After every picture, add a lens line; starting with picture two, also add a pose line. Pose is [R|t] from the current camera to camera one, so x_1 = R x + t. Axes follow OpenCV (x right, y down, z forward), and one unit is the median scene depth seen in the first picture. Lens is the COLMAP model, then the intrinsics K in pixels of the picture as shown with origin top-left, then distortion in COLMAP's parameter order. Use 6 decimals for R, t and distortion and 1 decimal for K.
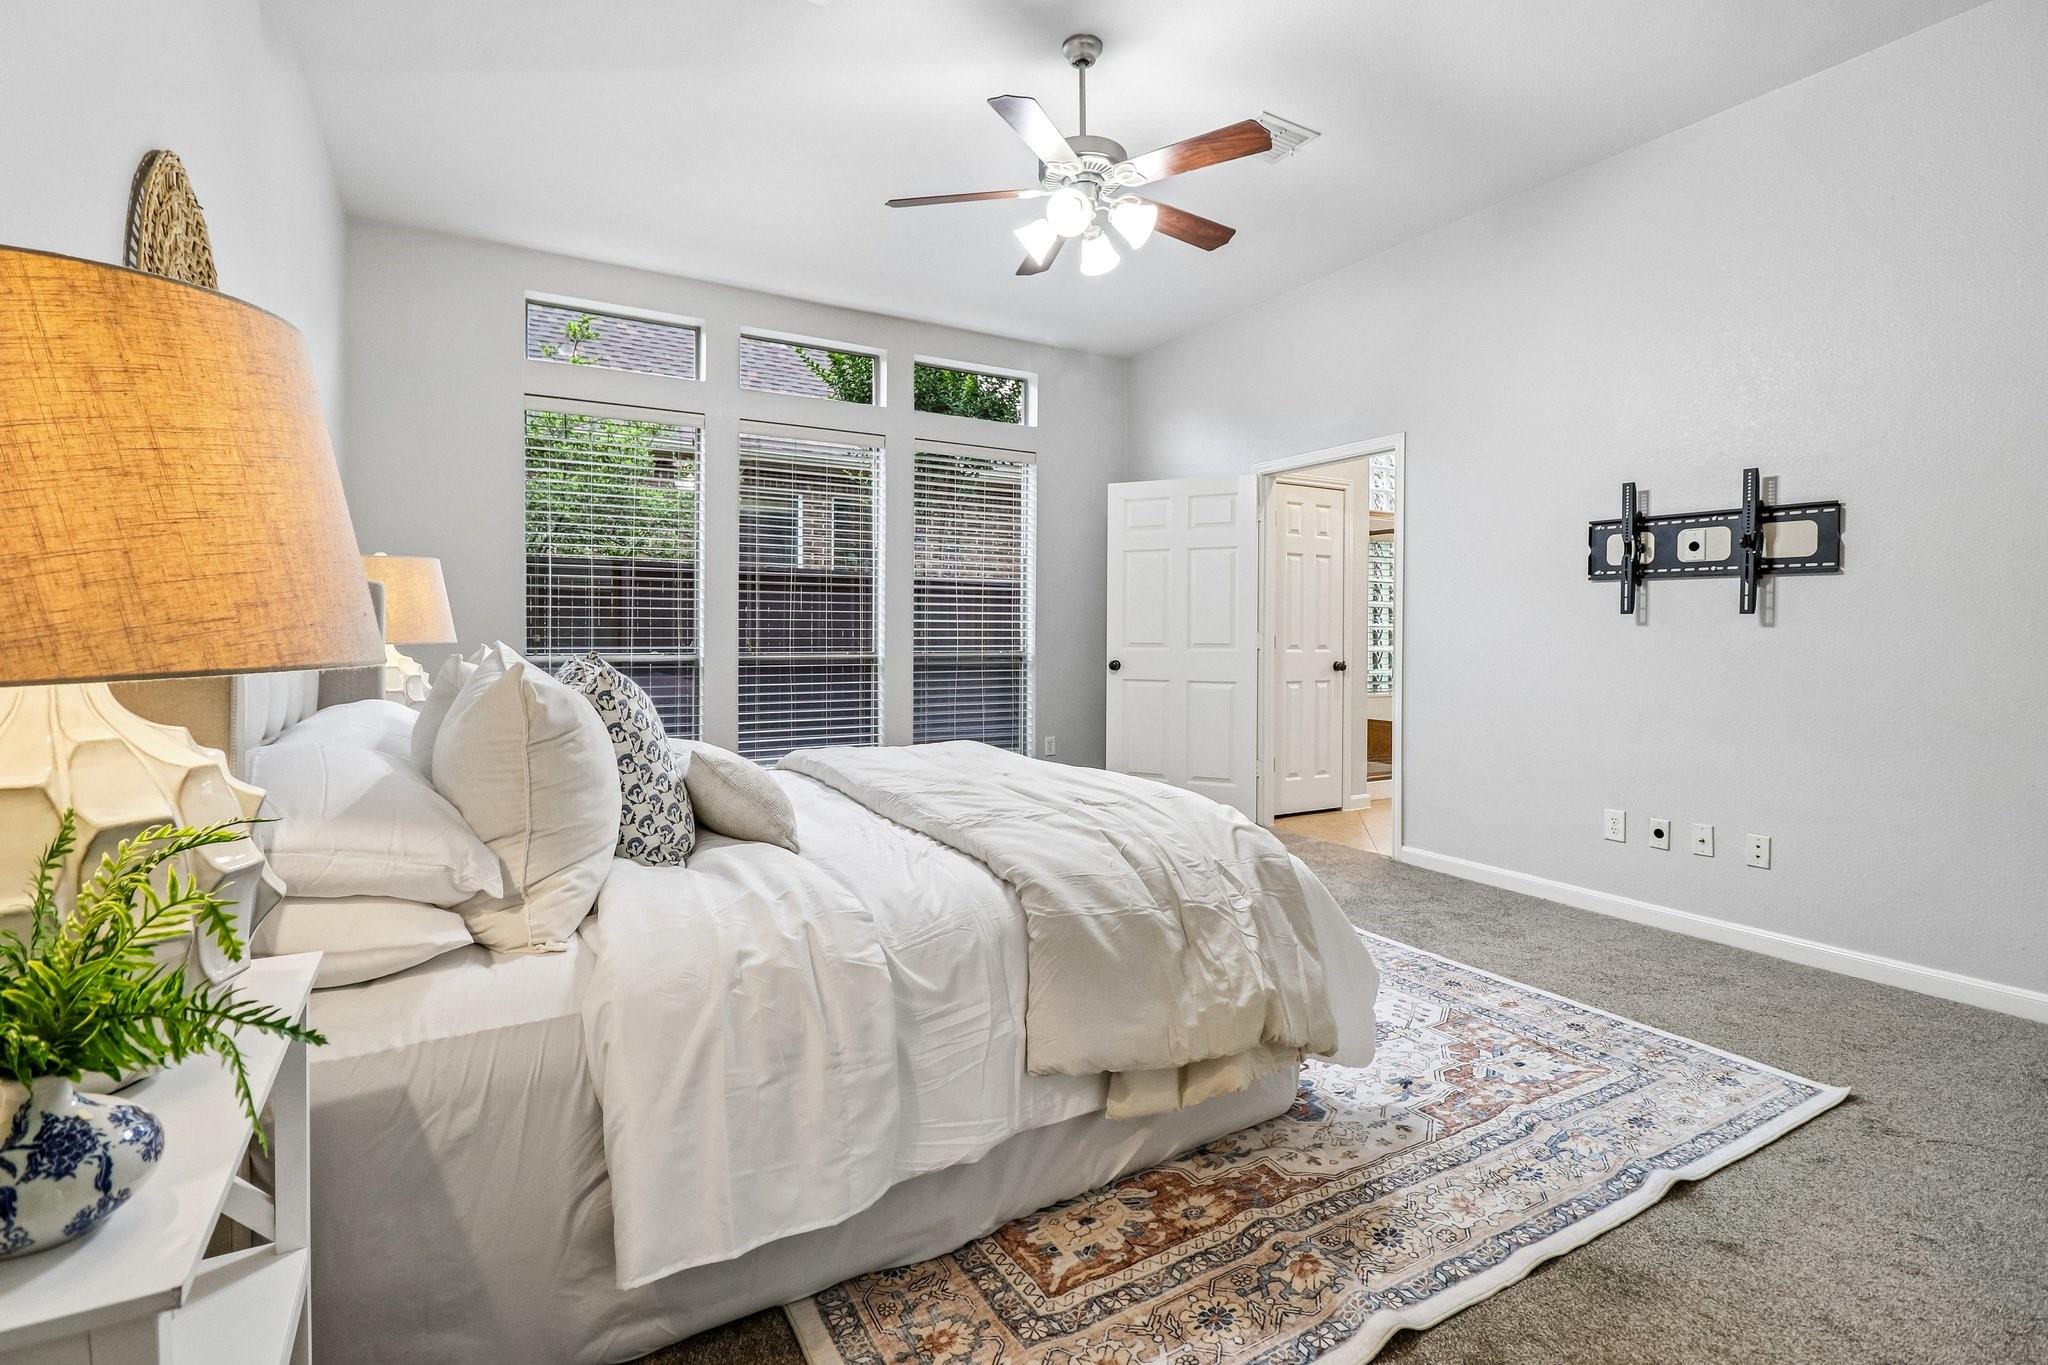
lens RADIAL K [[939.0, 0, 1023.6], [0, 939.0, 669.5], [0, 0, 1]] dist [-0.000421, -0.000094]
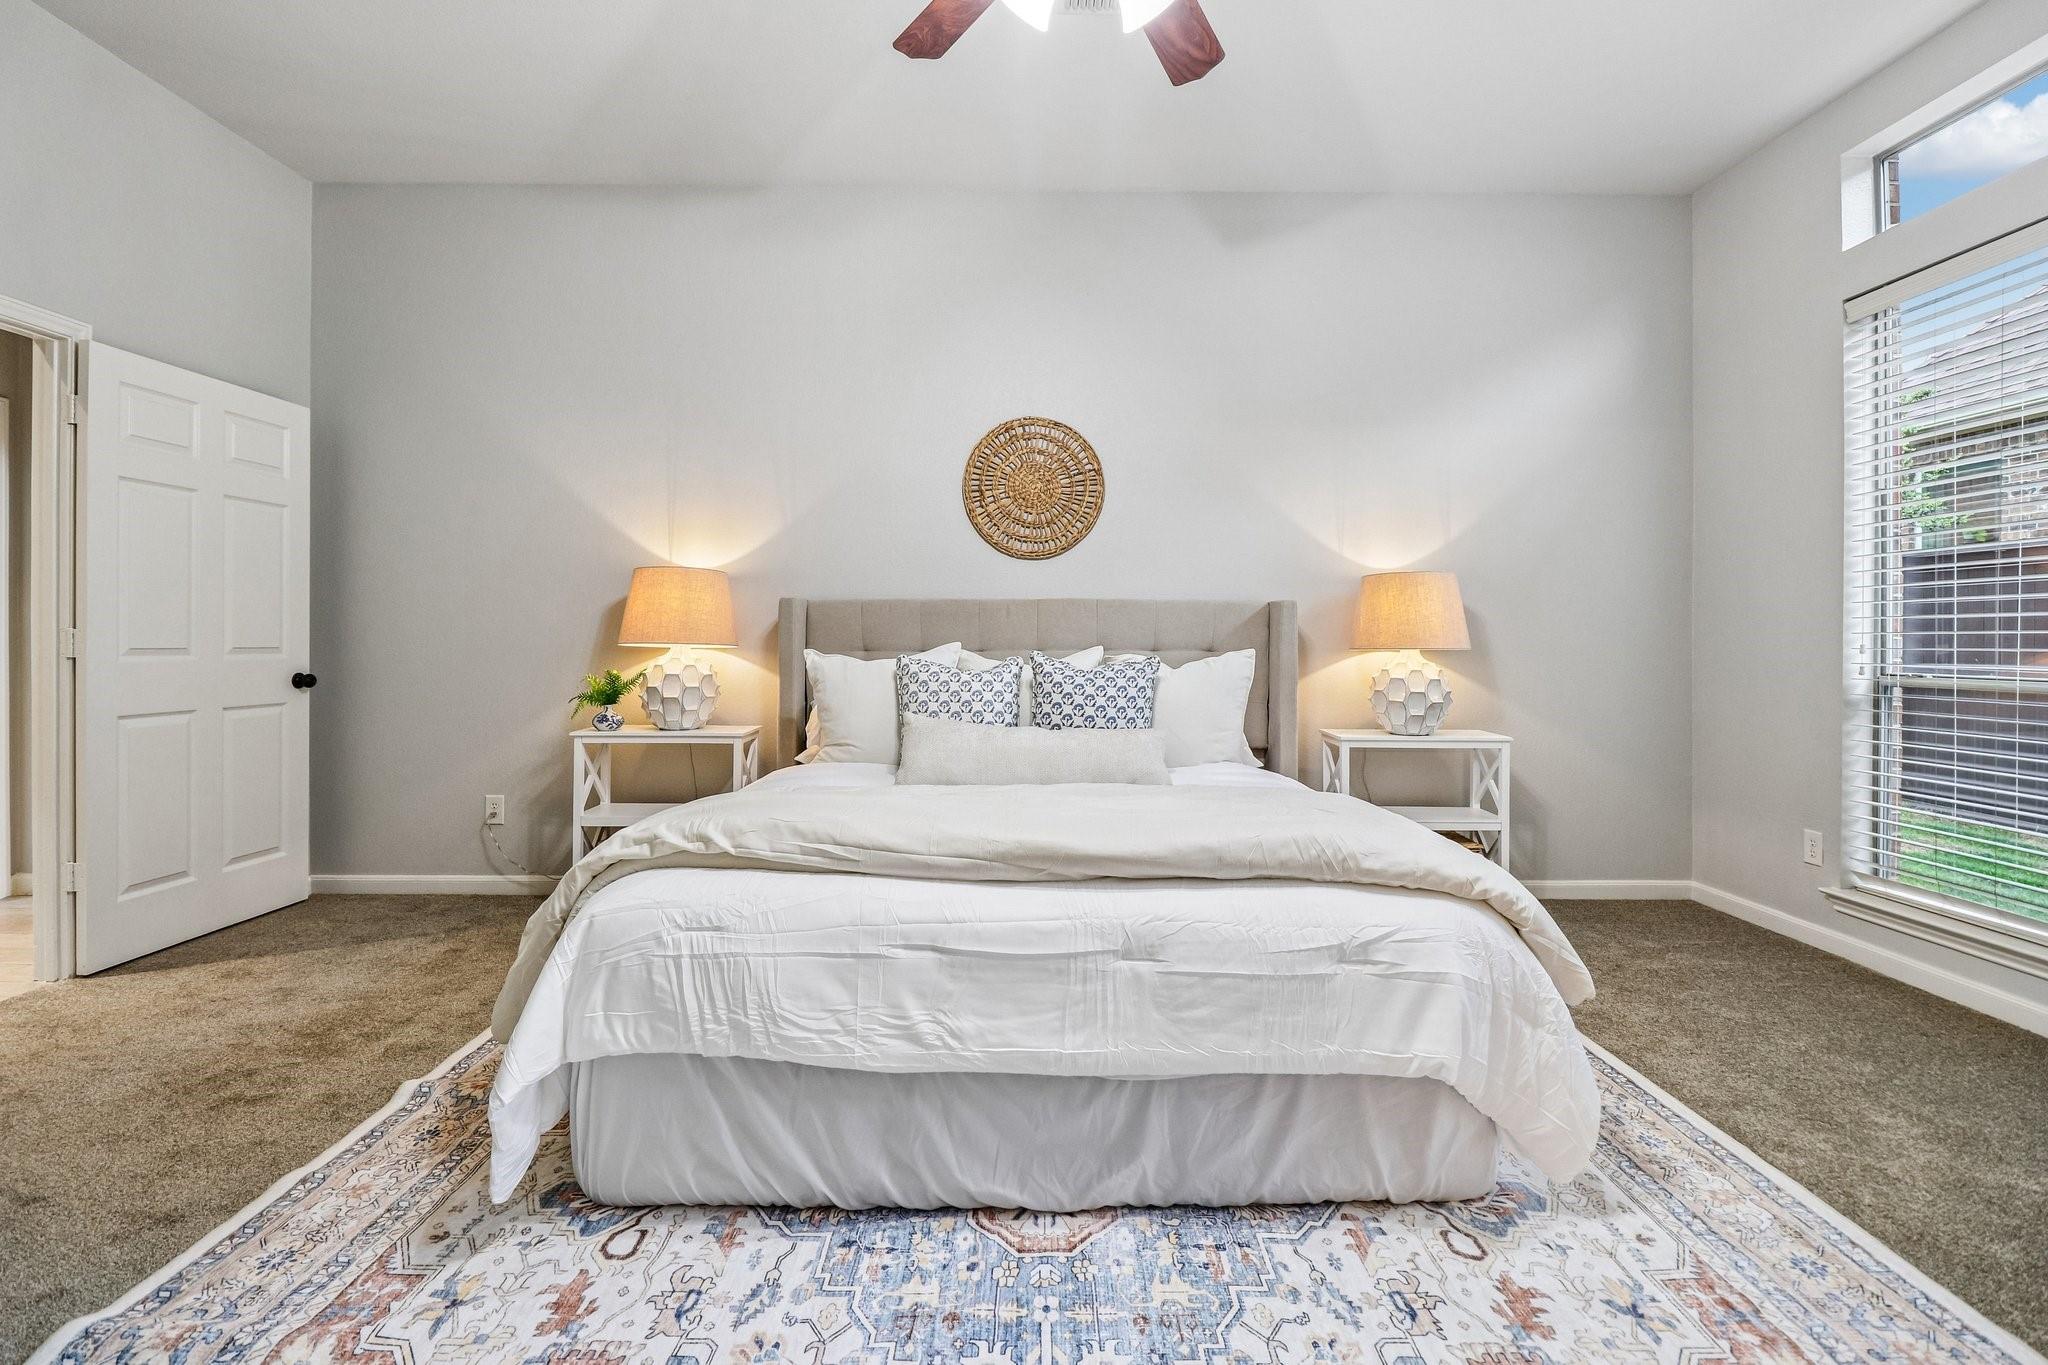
lens RADIAL K [[939.0, 0, 1022.3], [0, 939.0, 663.3], [0, 0, 1]] dist [-0.000421, -0.000094]
pose [[-0.491266, 0.010115, -0.870951, 0.891735], [-0.032548, 0.999021, 0.029961, -0.058810], [0.870401, 0.043066, -0.490456, 1.881302]]
